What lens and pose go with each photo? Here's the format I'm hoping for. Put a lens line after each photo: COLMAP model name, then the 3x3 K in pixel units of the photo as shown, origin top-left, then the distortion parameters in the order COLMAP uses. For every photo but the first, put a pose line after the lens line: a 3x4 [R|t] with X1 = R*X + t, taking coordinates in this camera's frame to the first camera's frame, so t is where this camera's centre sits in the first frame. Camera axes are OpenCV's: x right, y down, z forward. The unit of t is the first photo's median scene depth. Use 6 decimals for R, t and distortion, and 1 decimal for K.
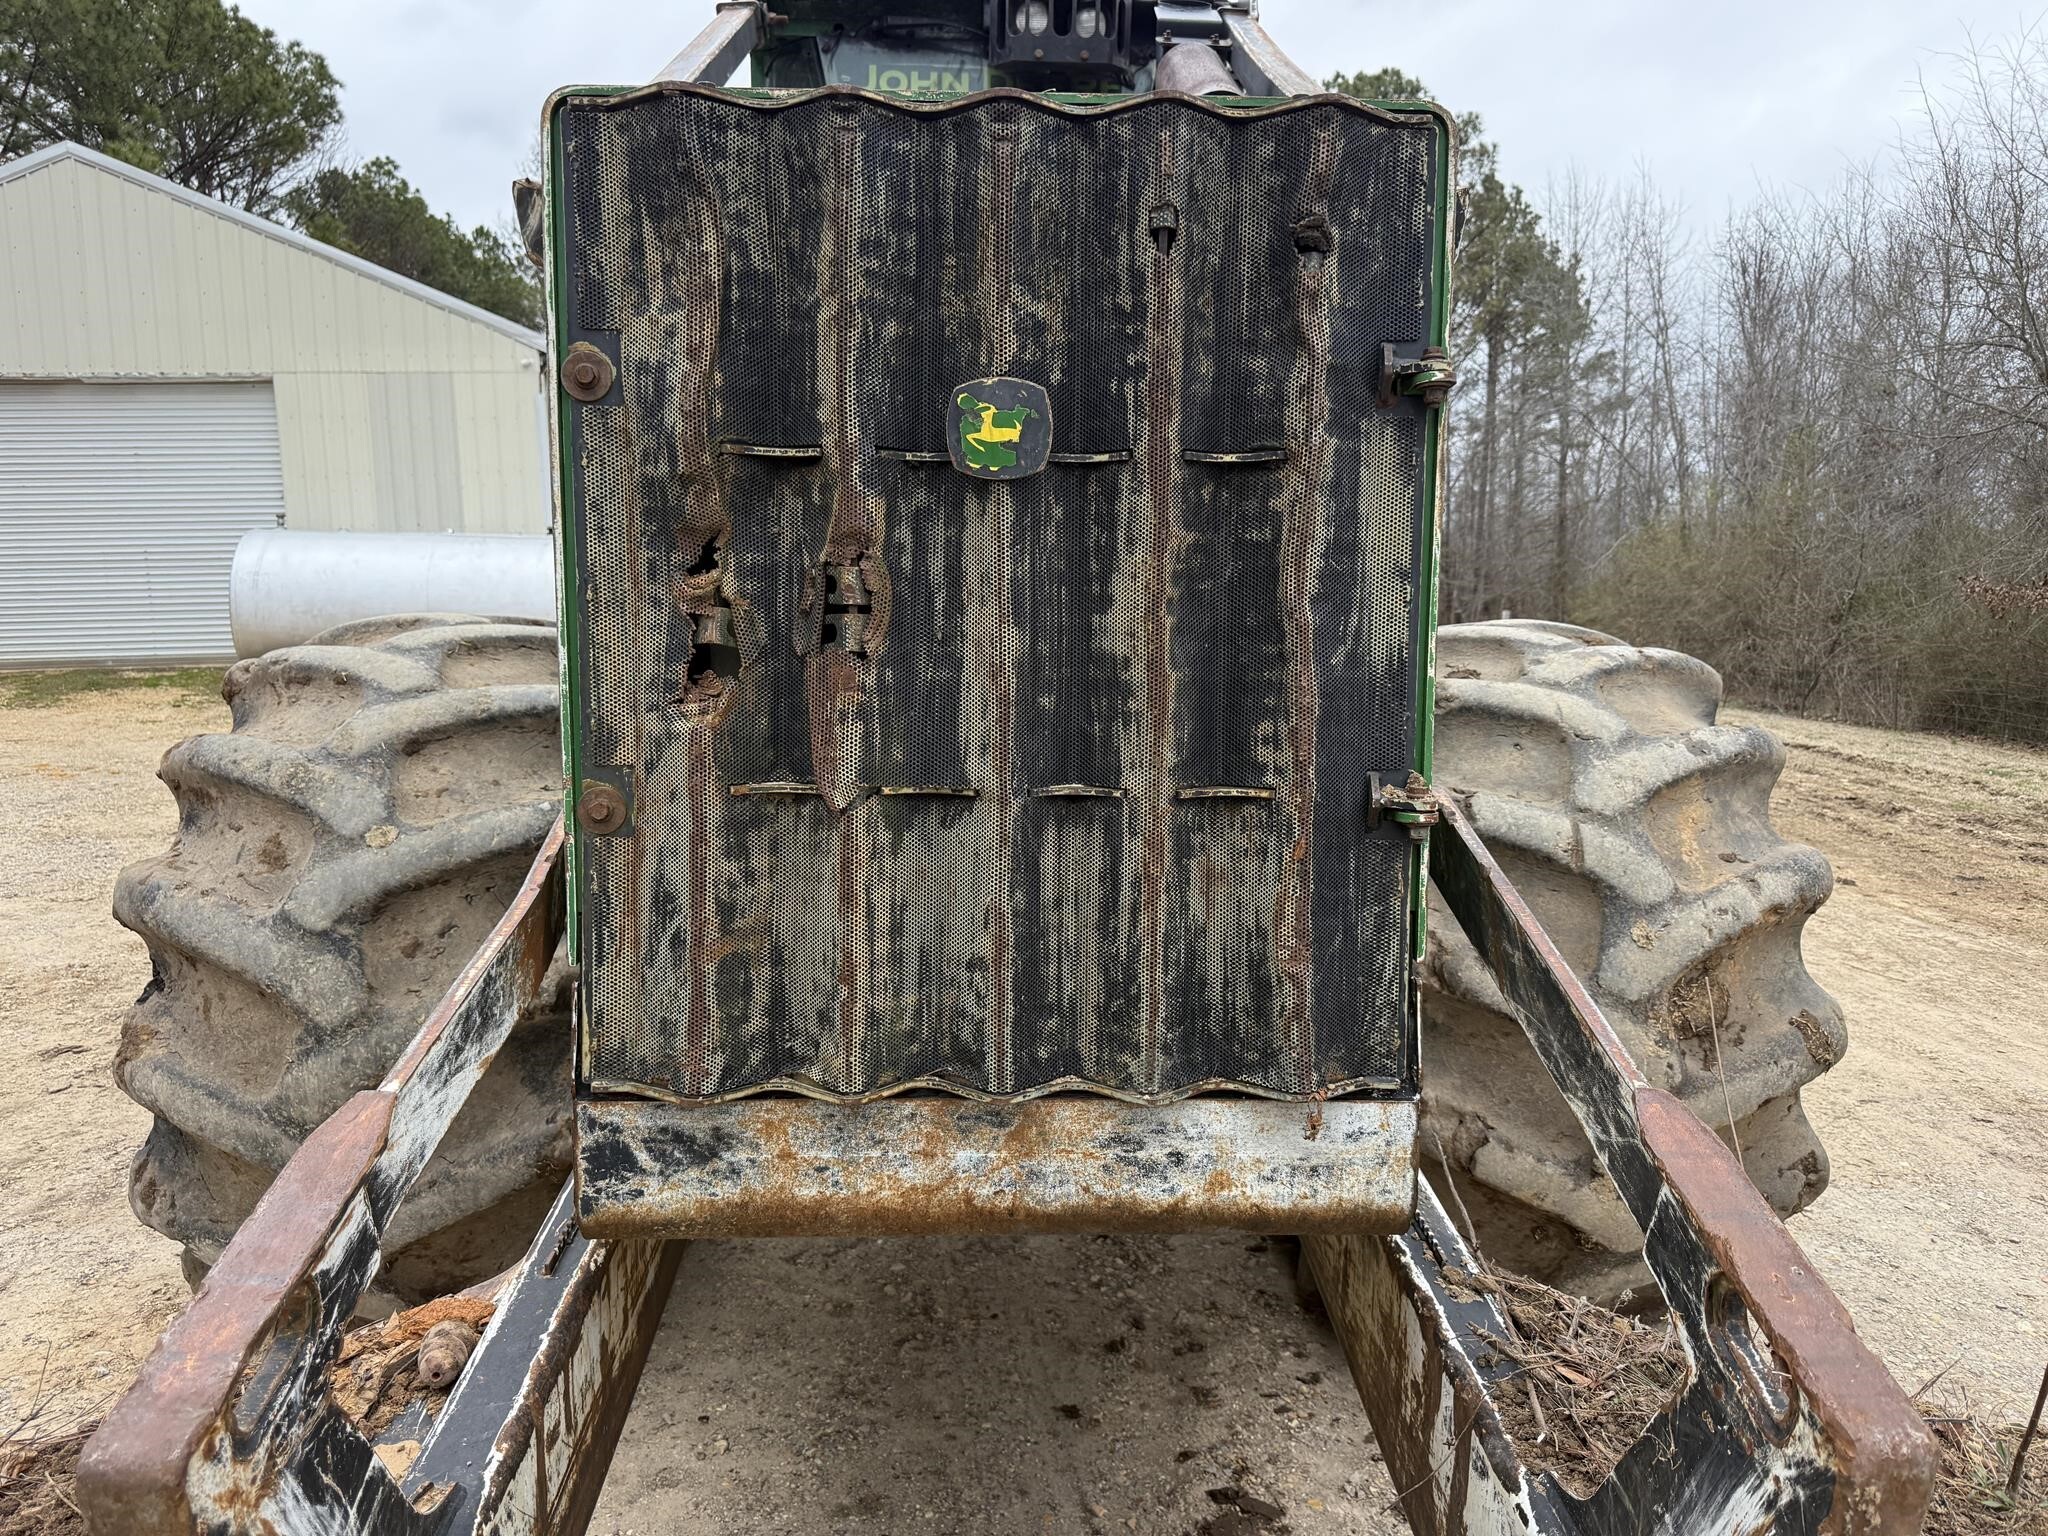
lens RADIAL K [[1443.7, 0, 1025.9], [0, 1443.7, 762.2], [0, 0, 1]] dist [0.064312, -0.078022]
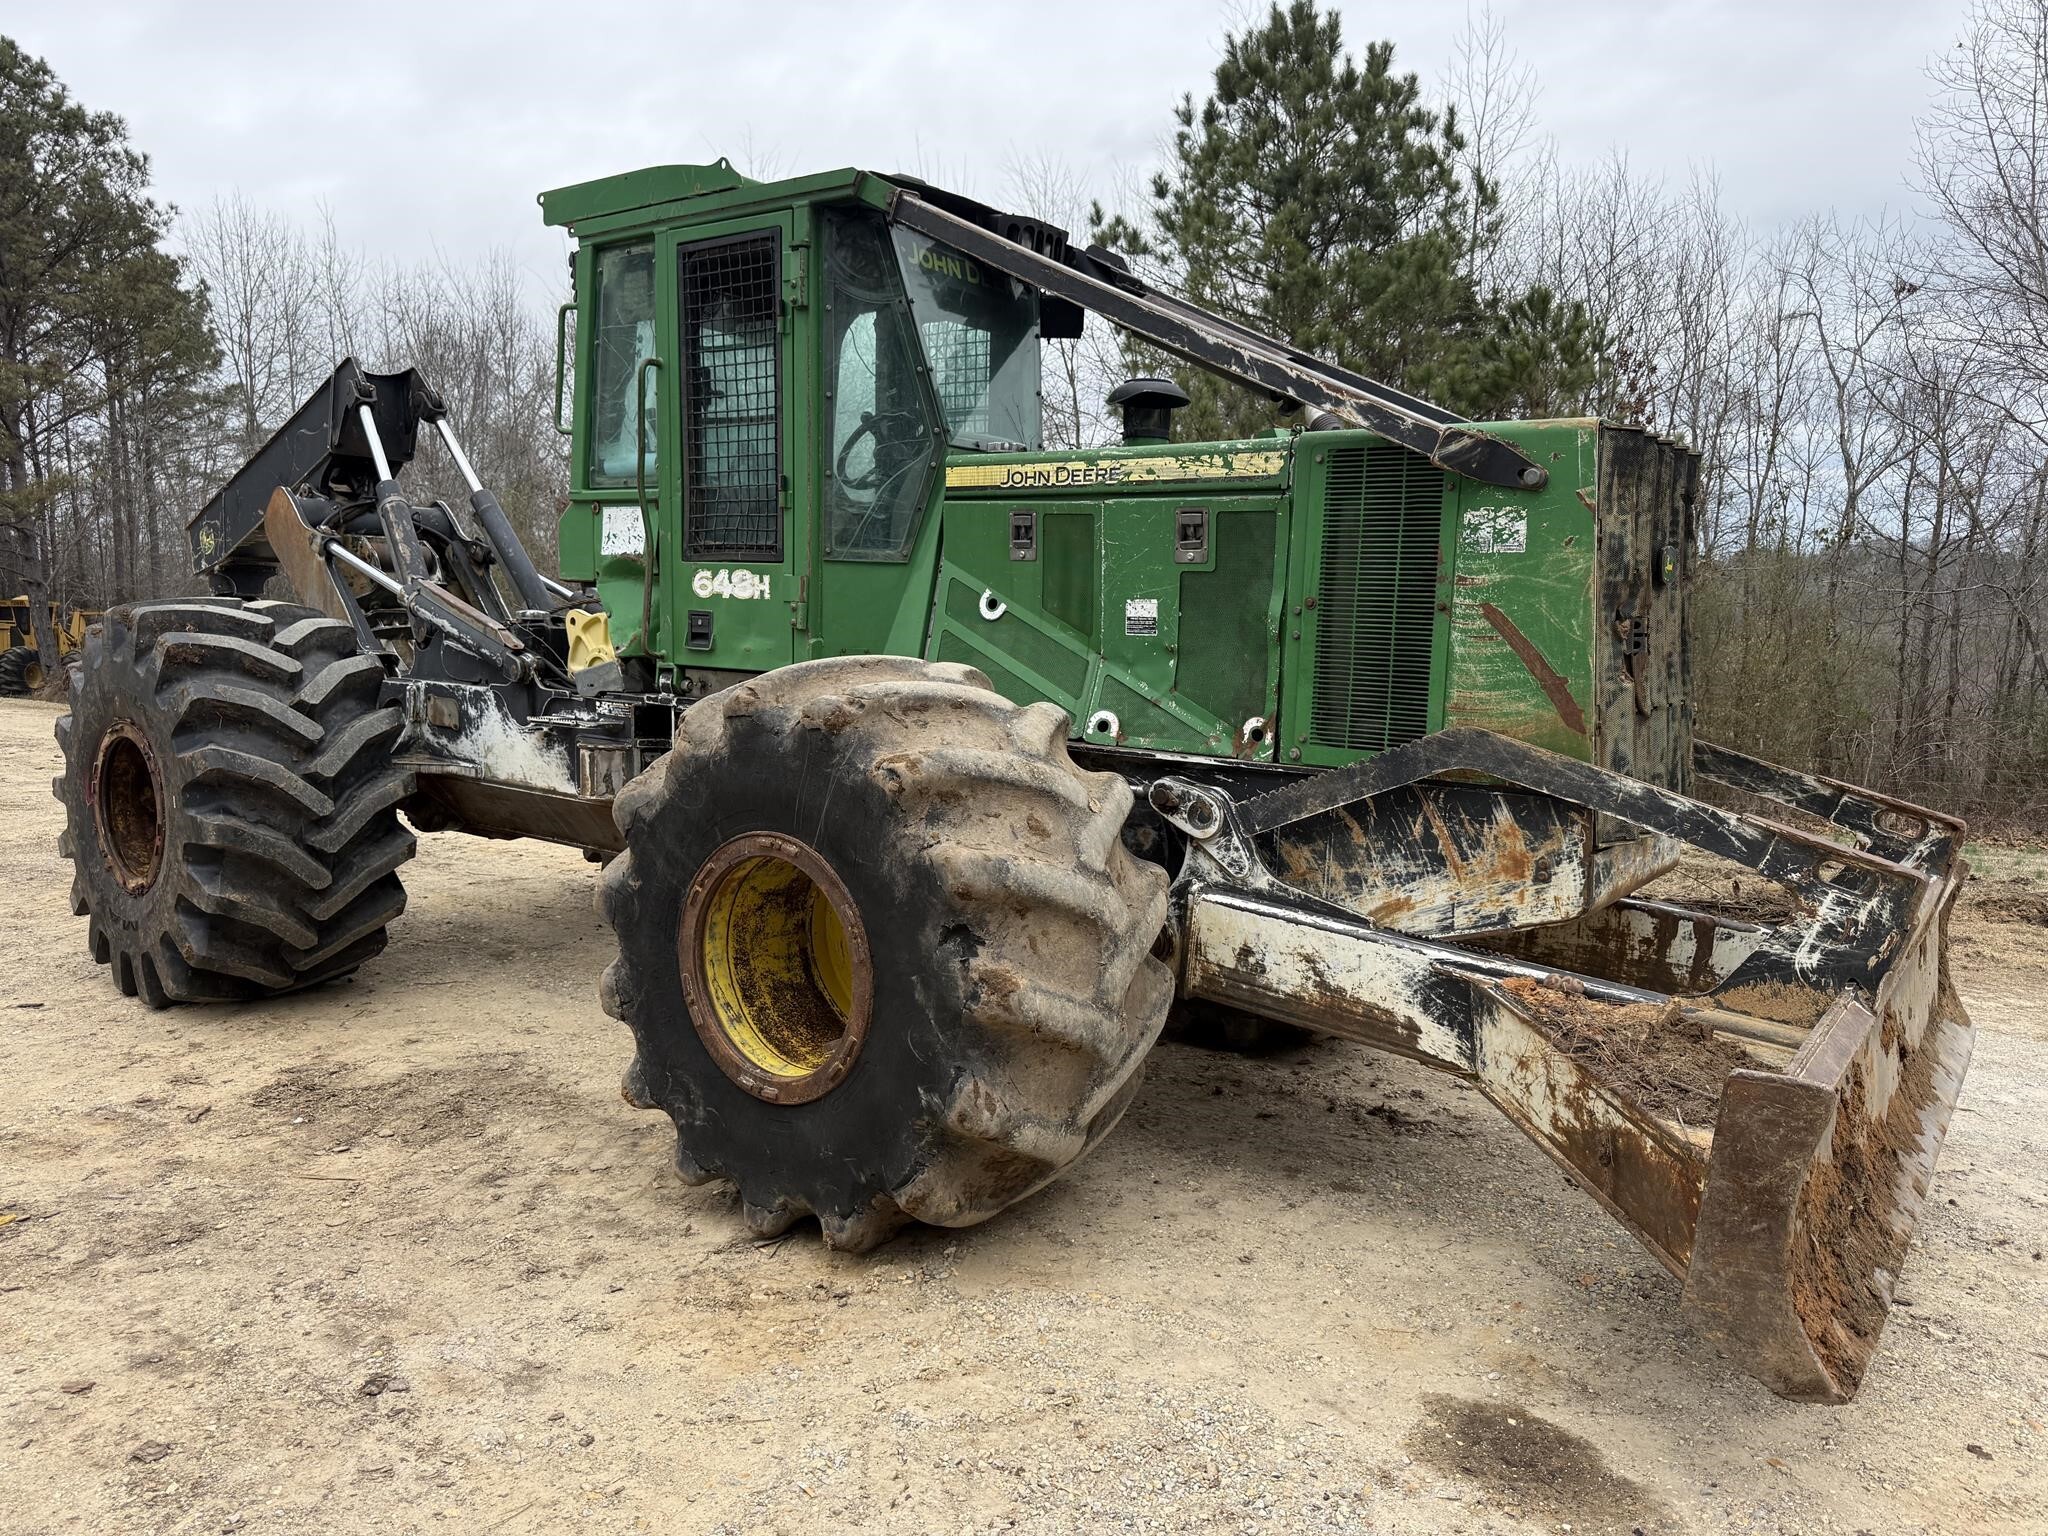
lens RADIAL K [[1443.7, 0, 982.2], [0, 1443.7, 754.9], [0, 0, 1]] dist [0.064312, -0.078022]
pose [[0.630833, -0.079465, 0.771838, -2.562501], [0.101044, 0.994684, 0.019824, -0.060712], [-0.769311, 0.065484, 0.635510, 0.275356]]
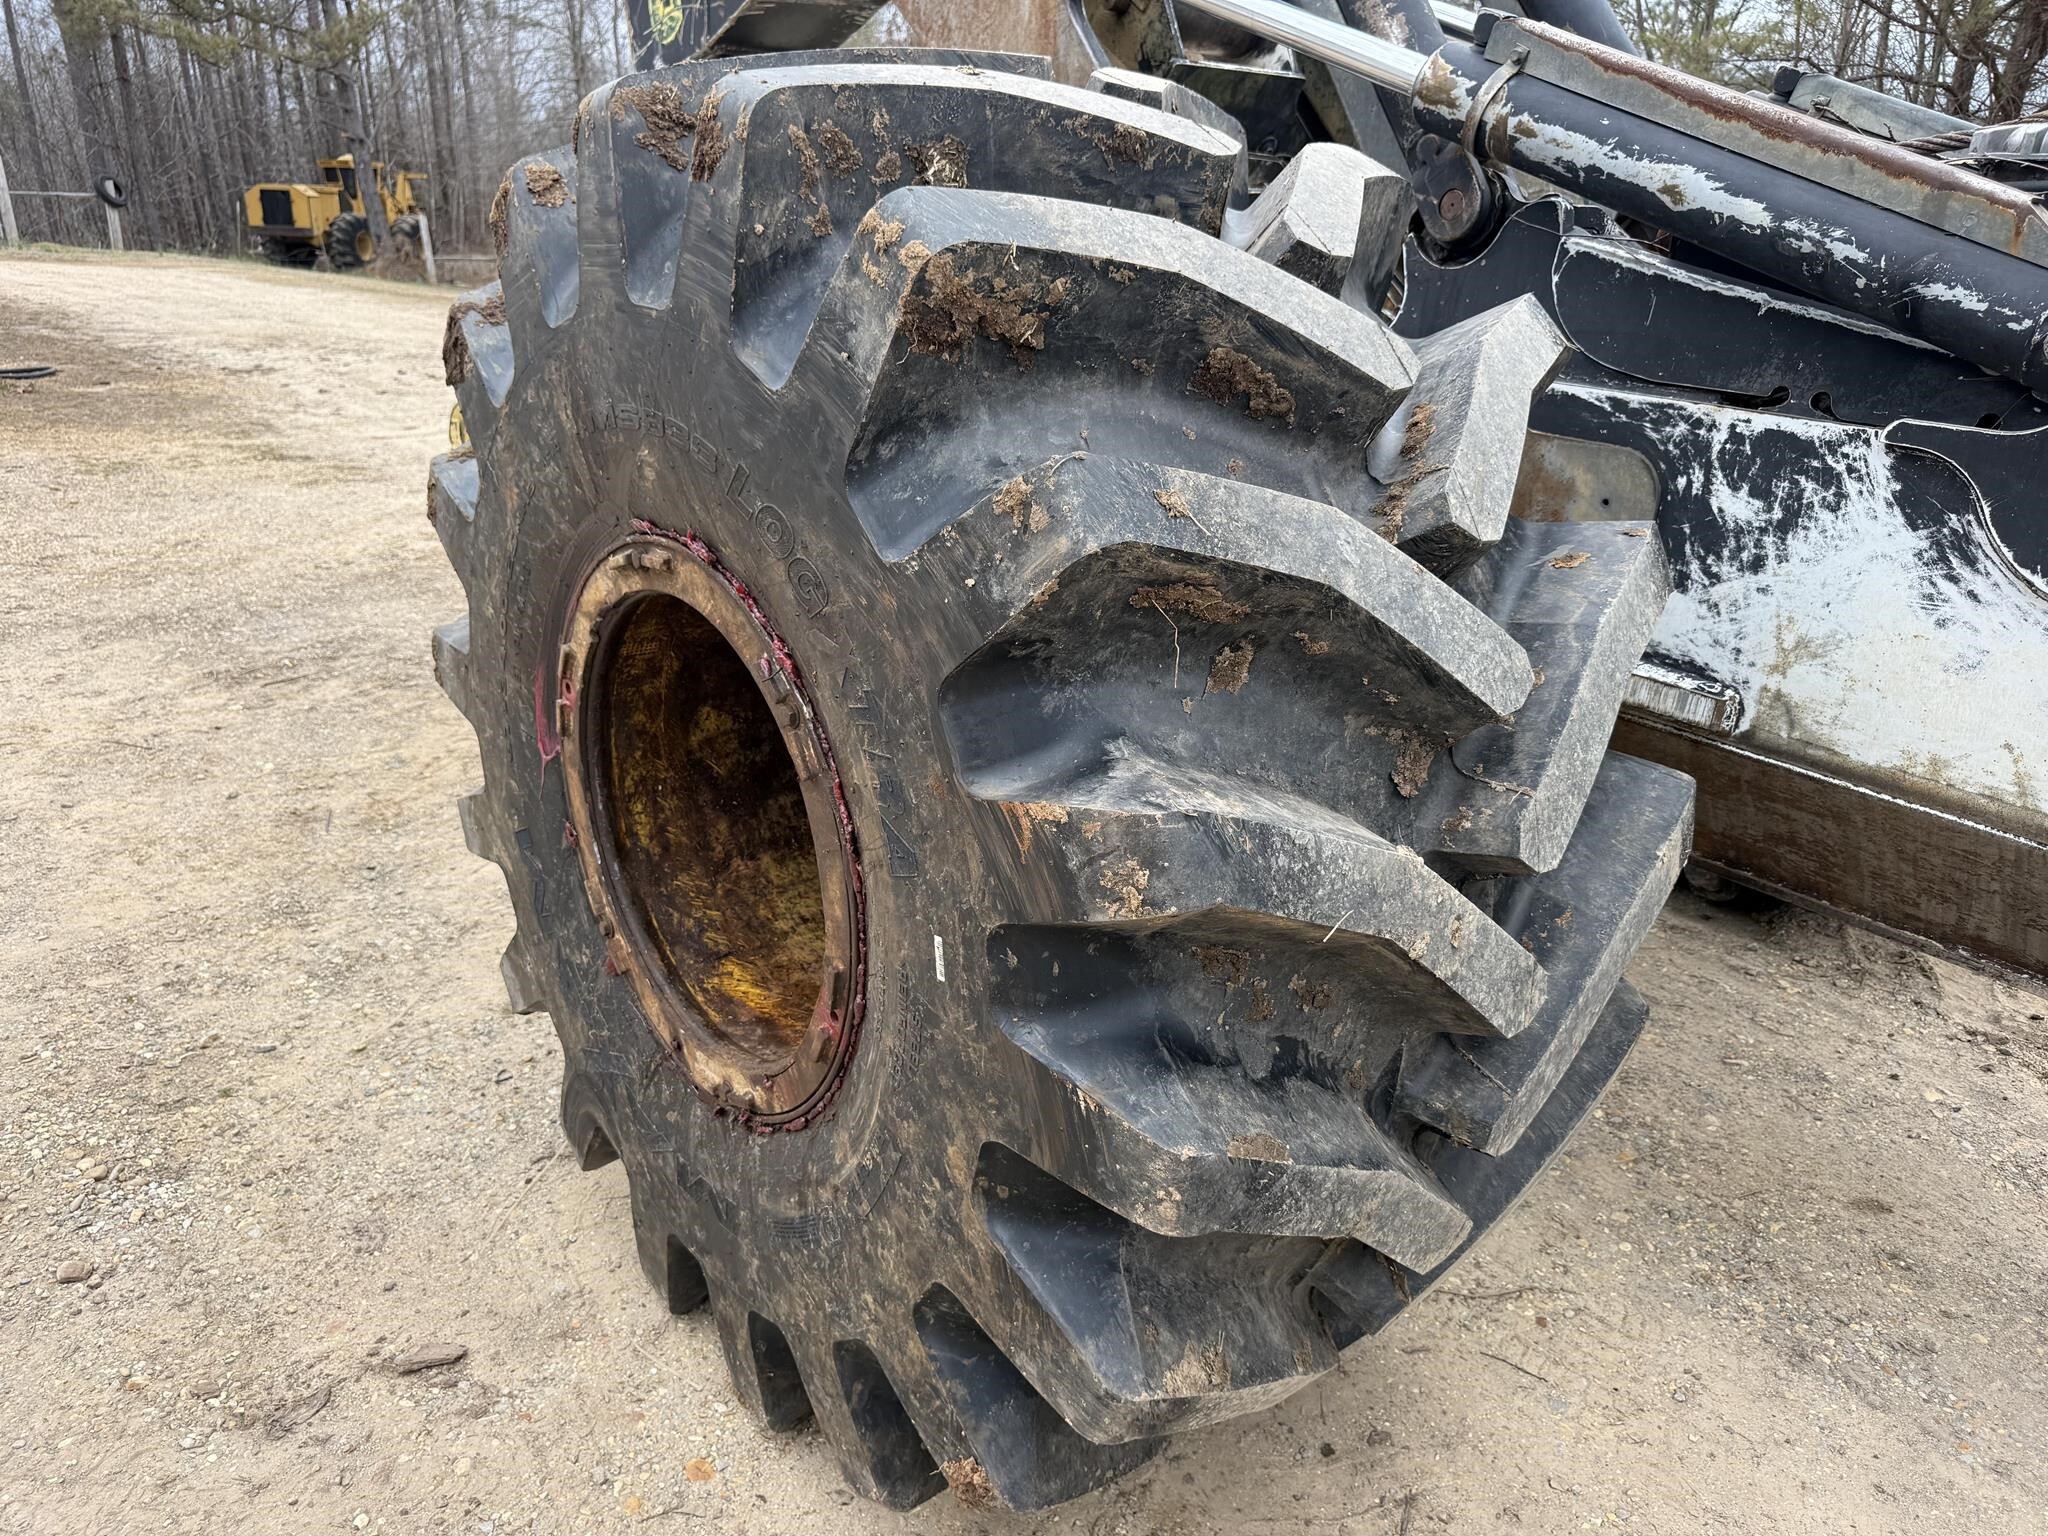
lens RADIAL K [[1443.7, 0, 1014.5], [0, 1443.7, 772.2], [0, 0, 1]] dist [0.064312, -0.078022]
pose [[0.759513, -0.231712, 0.607824, -1.533250], [0.067366, 0.957400, 0.280798, -0.403268], [-0.646995, -0.172323, 0.742767, 3.373381]]
